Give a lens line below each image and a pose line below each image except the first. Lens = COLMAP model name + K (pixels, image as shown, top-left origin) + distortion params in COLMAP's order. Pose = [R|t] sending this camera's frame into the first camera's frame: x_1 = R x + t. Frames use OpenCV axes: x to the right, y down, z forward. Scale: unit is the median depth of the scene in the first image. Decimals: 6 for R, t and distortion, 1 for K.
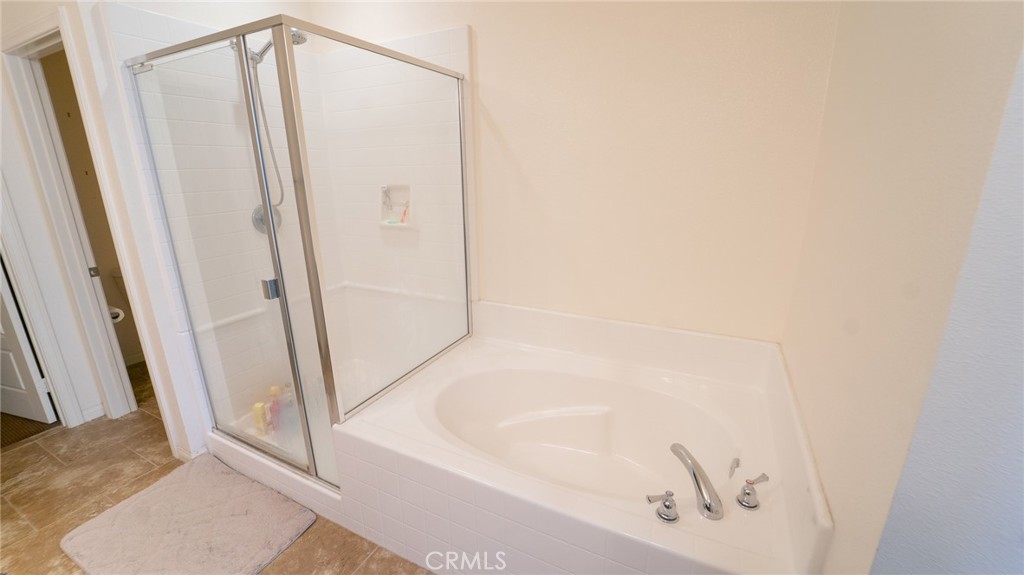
lens RADIAL K [[421.6, 0, 512.5], [0, 421.6, 285.5], [0, 0, 1]] dist [-0.001773, -0.000095]
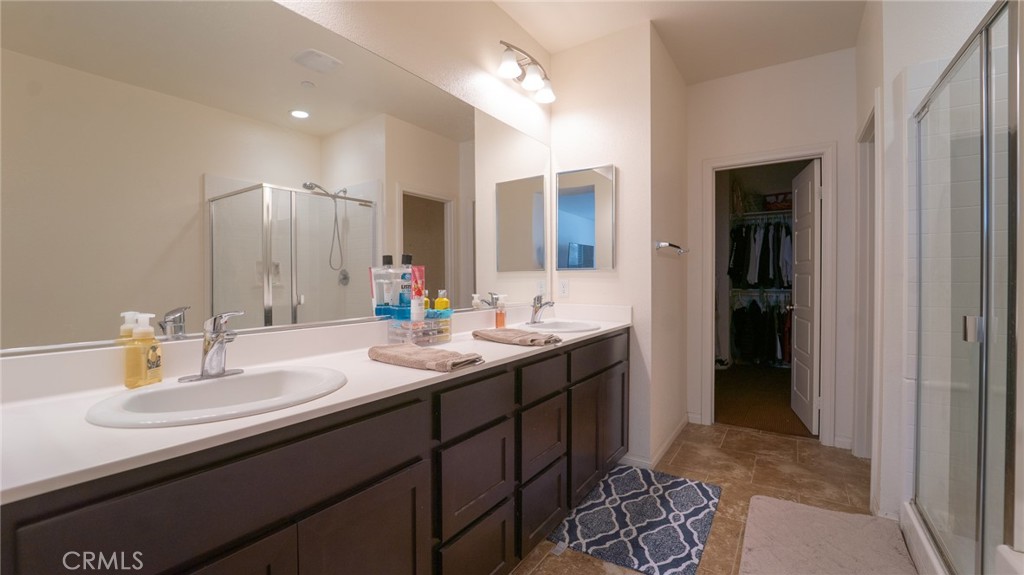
lens RADIAL K [[421.6, 0, 512.2], [0, 421.6, 284.3], [0, 0, 1]] dist [-0.001773, -0.000095]
pose [[-0.102383, 0.024742, -0.994437, 0.220079], [-0.263424, 0.963326, 0.051089, 0.089628], [0.959232, 0.267190, -0.092111, 0.189170]]
